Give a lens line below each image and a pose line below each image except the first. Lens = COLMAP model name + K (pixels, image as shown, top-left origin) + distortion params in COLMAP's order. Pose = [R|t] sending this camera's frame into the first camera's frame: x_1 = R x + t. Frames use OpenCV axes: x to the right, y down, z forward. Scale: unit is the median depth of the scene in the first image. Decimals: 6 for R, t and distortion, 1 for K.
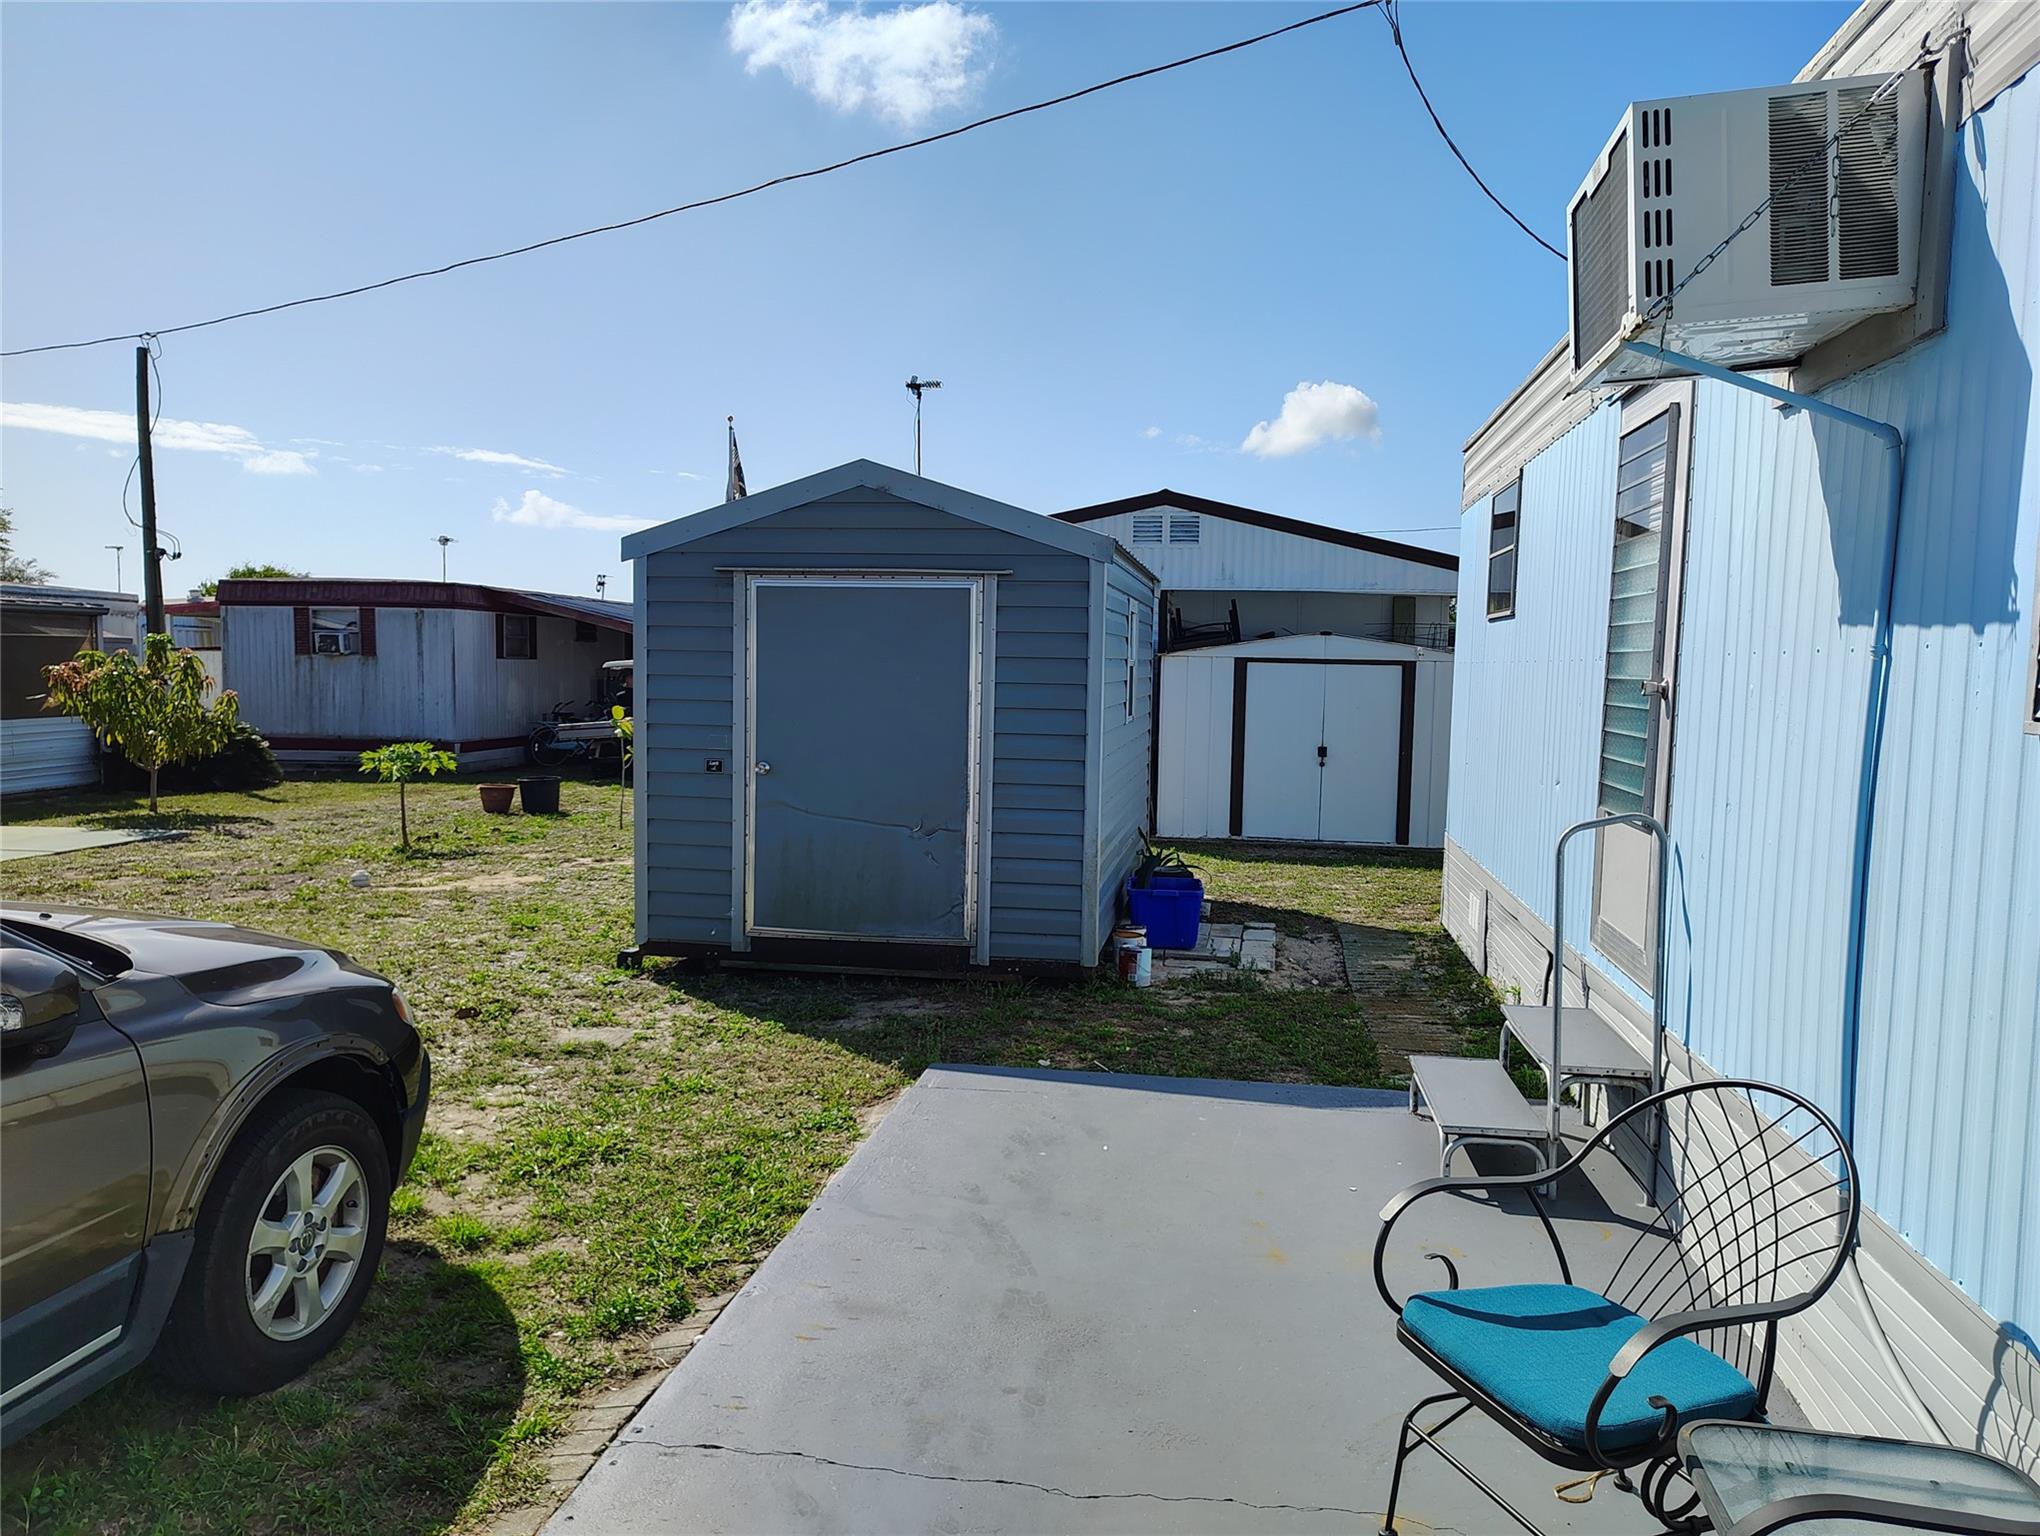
lens RADIAL K [[1405.1, 0, 1028.3], [0, 1405.1, 777.9], [0, 0, 1]] dist [0.046347, -0.047855]
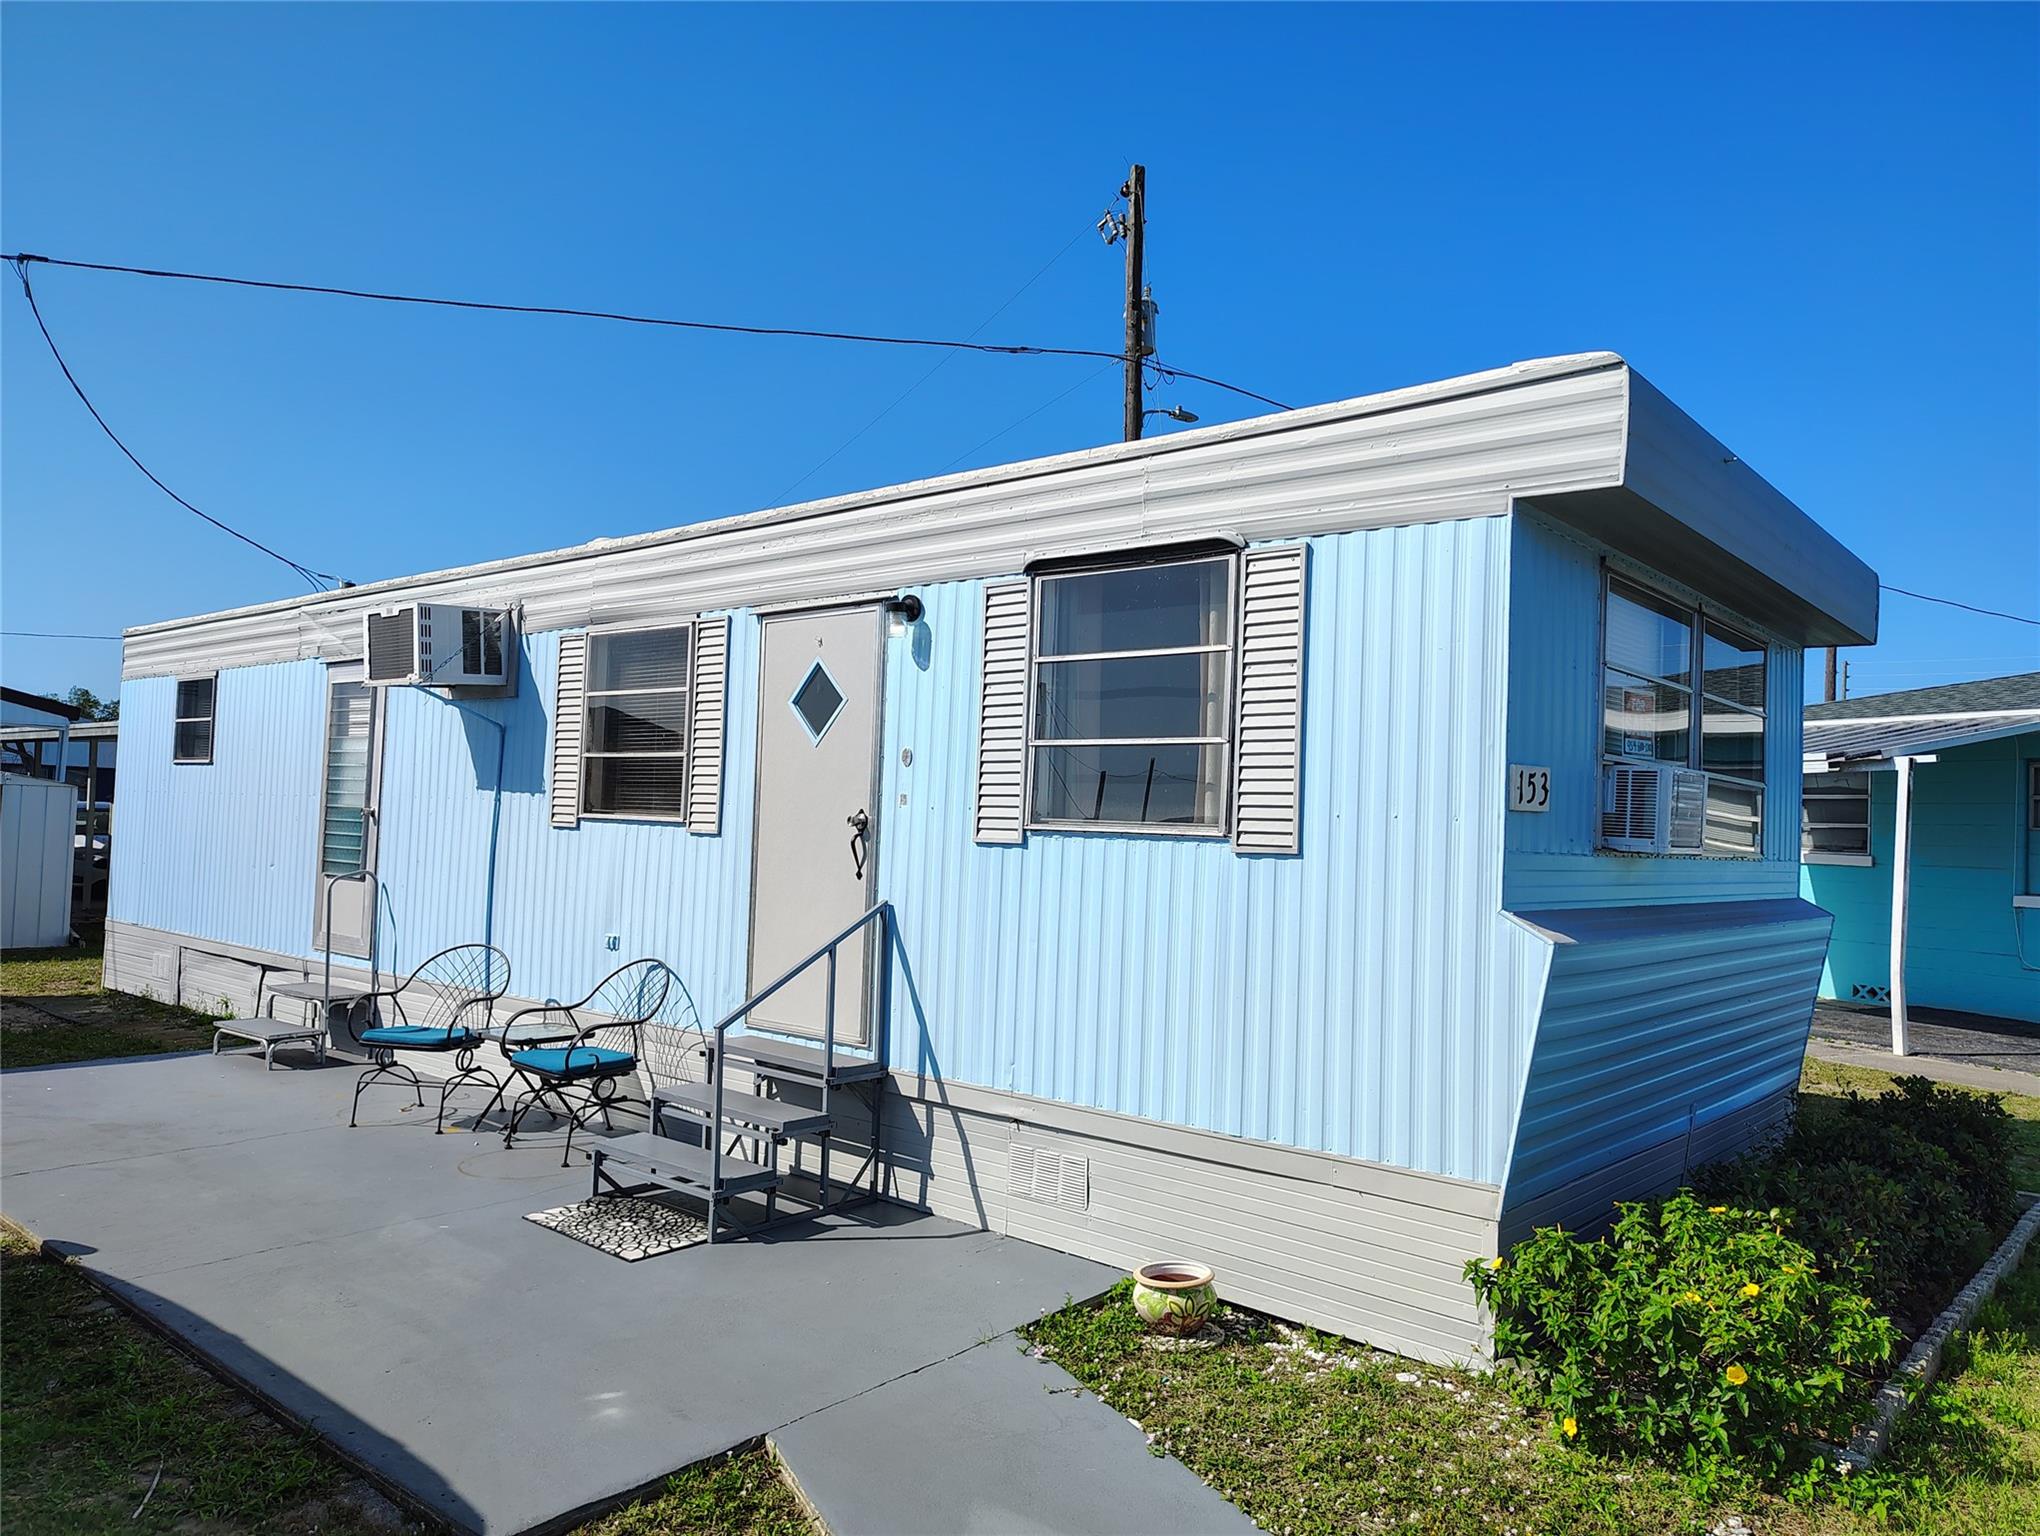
lens RADIAL K [[1405.1, 0, 1022.6], [0, 1405.1, 767.5], [0, 0, 1]] dist [0.046347, -0.047855]
pose [[0.519553, 0.032879, 0.853806, -1.288680], [0.046334, 0.996705, -0.066577, 0.085447], [-0.853181, 0.074151, 0.516317, -1.392045]]
